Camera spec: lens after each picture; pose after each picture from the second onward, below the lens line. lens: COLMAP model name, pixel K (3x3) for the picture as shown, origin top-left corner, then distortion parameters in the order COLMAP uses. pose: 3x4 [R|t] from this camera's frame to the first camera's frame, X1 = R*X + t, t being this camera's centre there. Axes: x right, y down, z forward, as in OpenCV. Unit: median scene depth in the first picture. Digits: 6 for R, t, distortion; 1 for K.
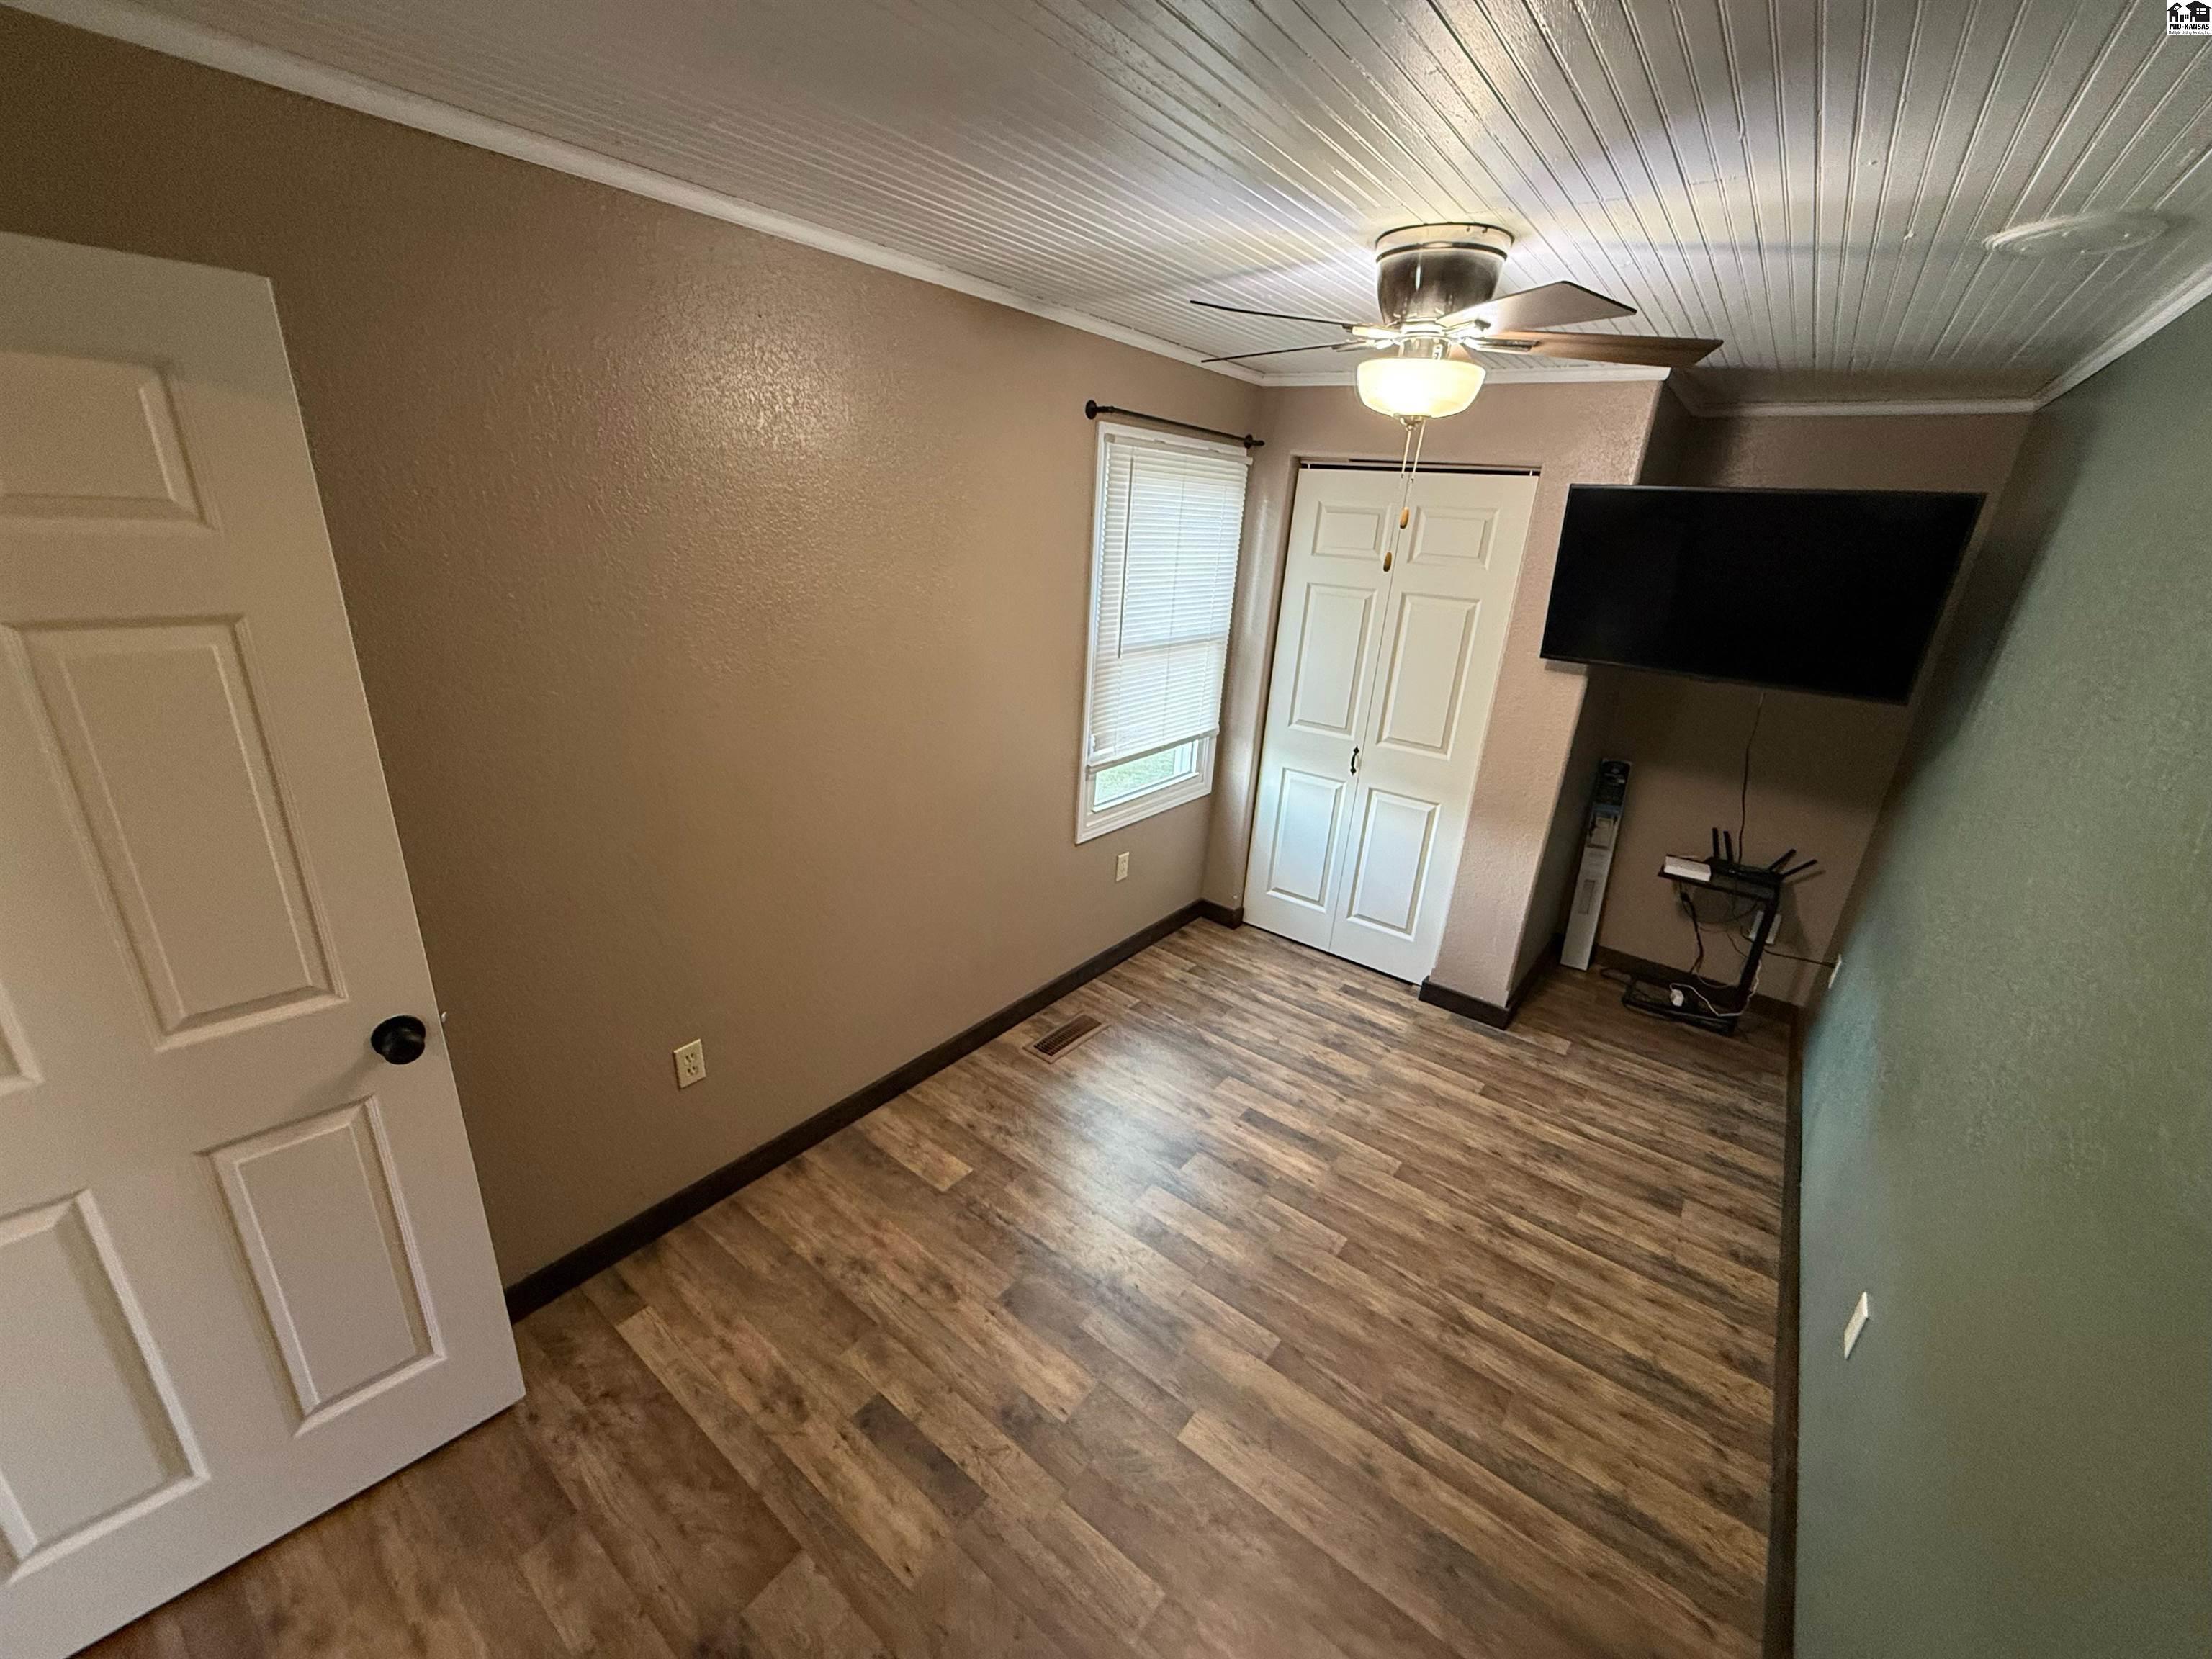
lens RADIAL K [[878.0, 0, 1109.2], [0, 878.0, 829.7], [0, 0, 1]] dist [-0.002159, 0.000342]
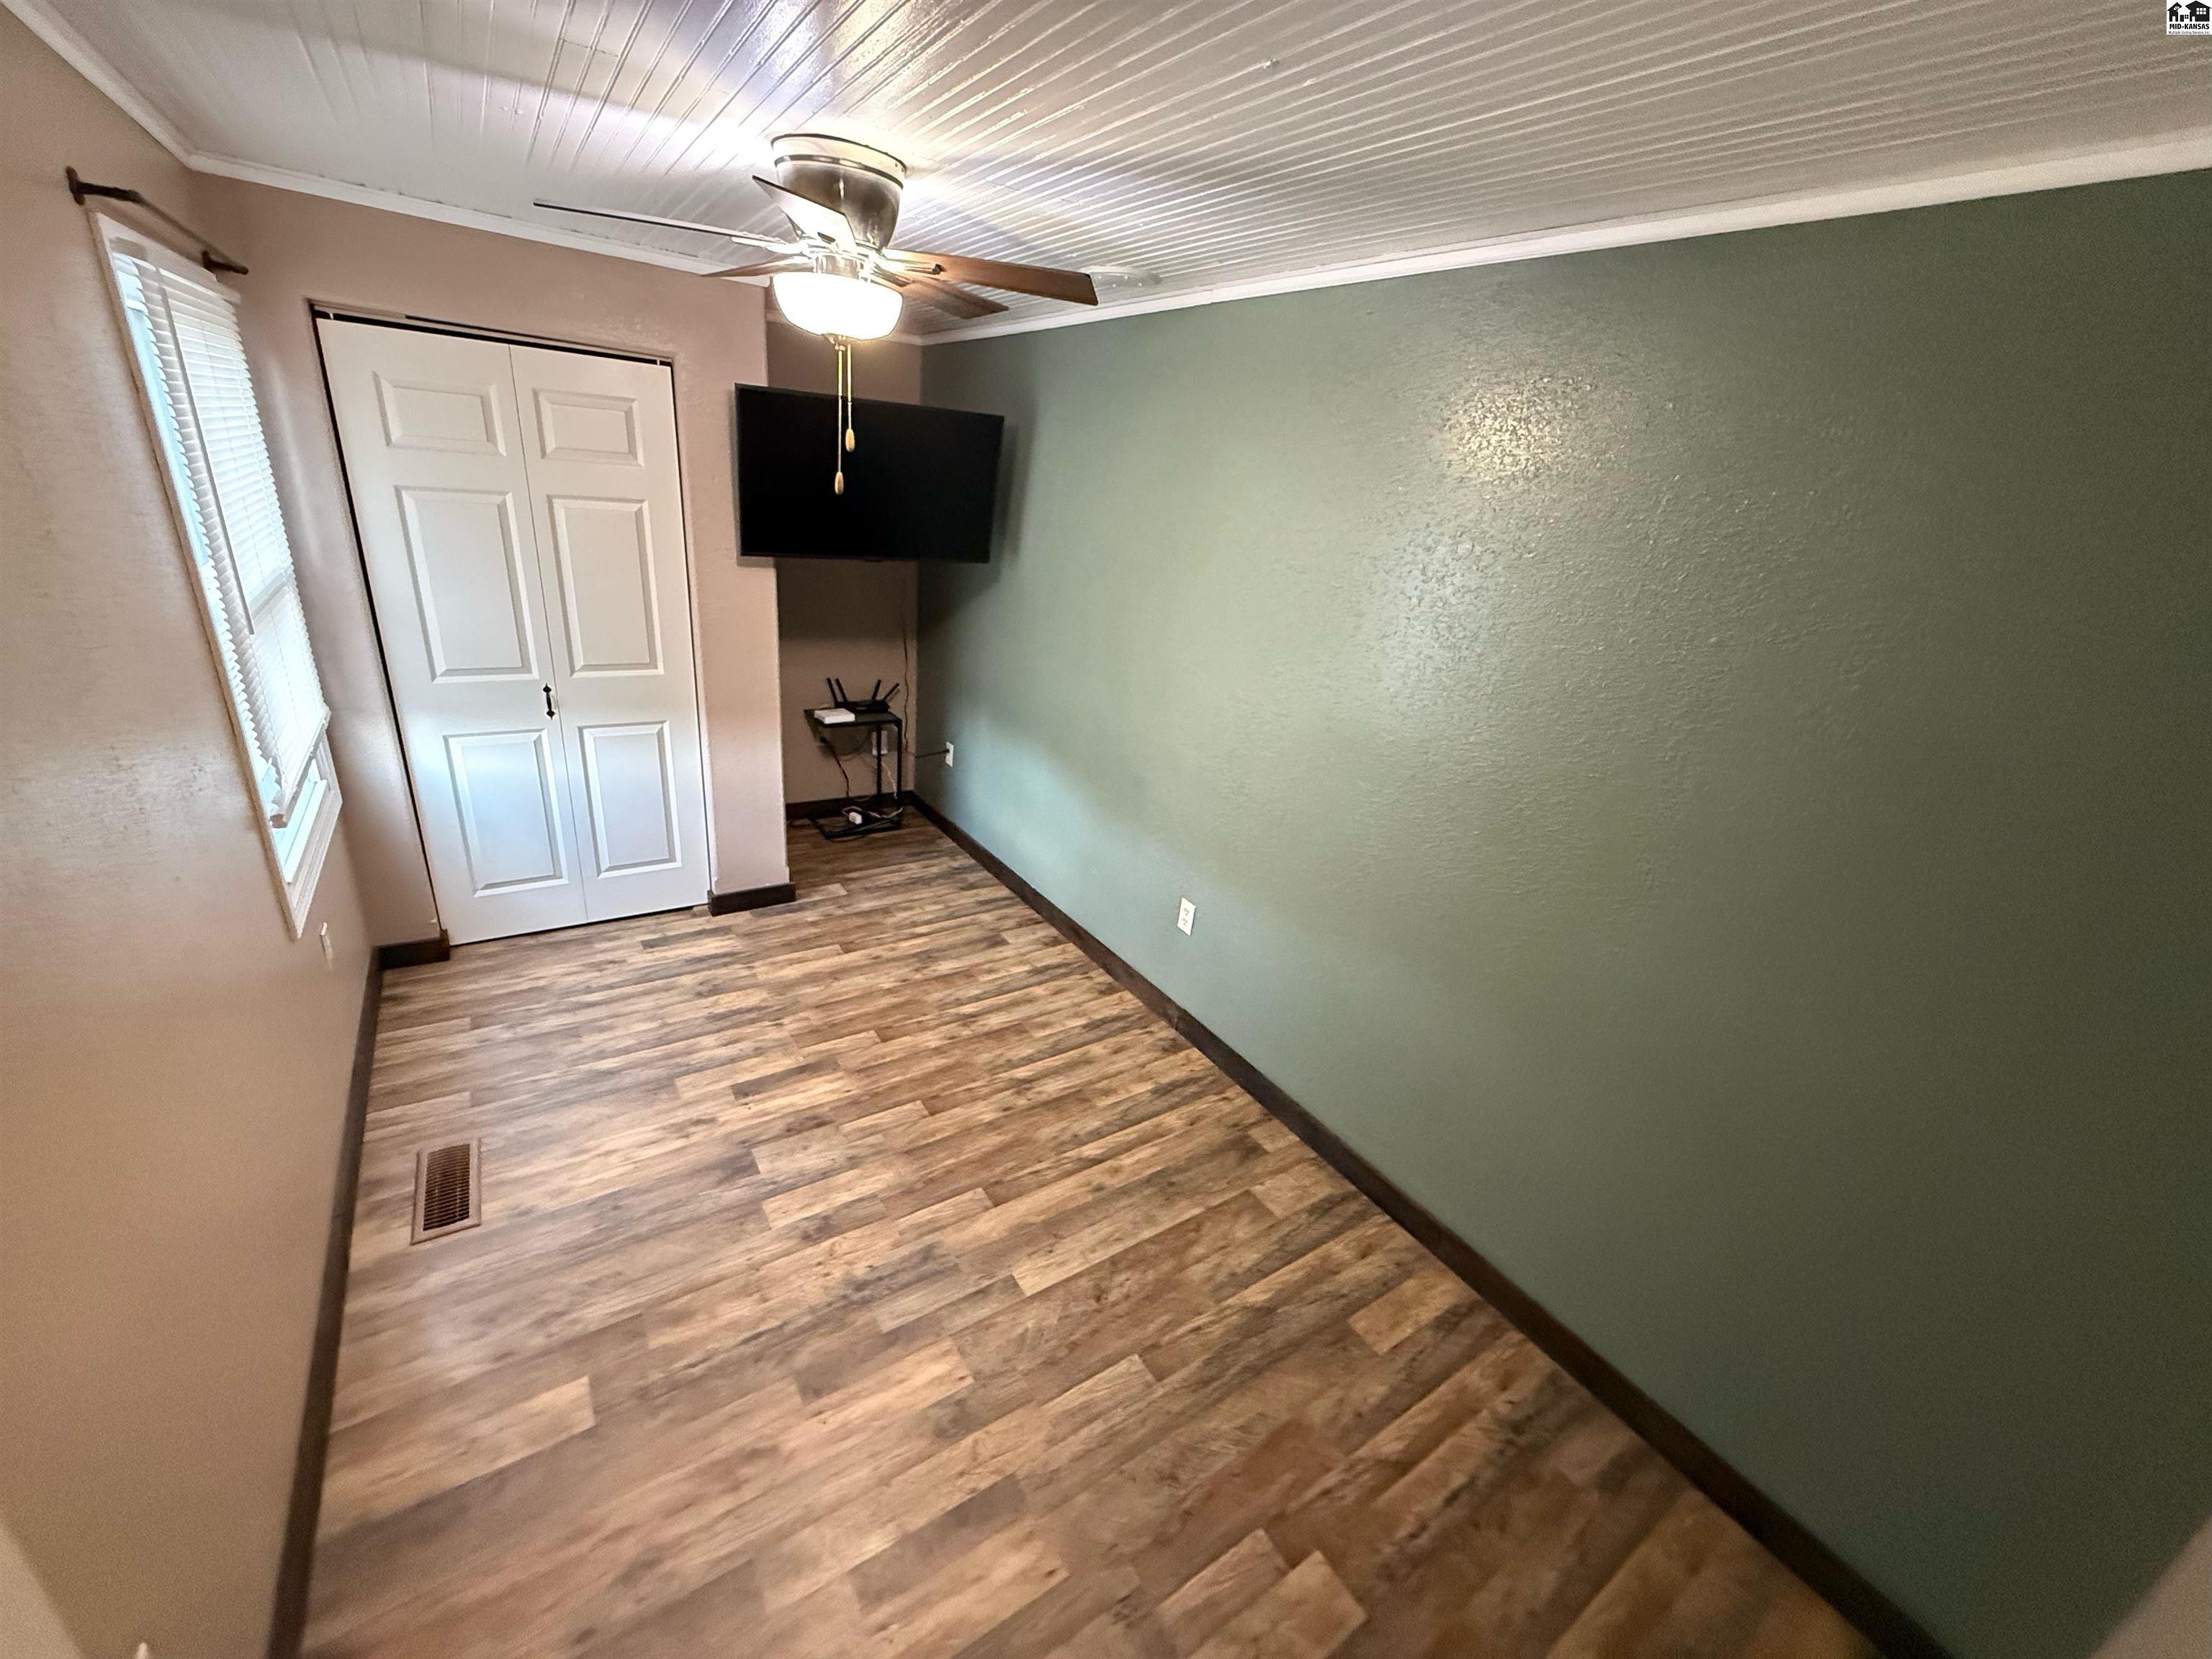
lens RADIAL K [[878.0, 0, 1099.2], [0, 878.0, 826.2], [0, 0, 1]] dist [-0.002159, 0.000342]
pose [[0.328147, -0.380877, 0.864438, -0.417988], [0.252652, 0.917159, 0.308198, -0.123260], [-0.910213, 0.117267, 0.397192, 0.257007]]
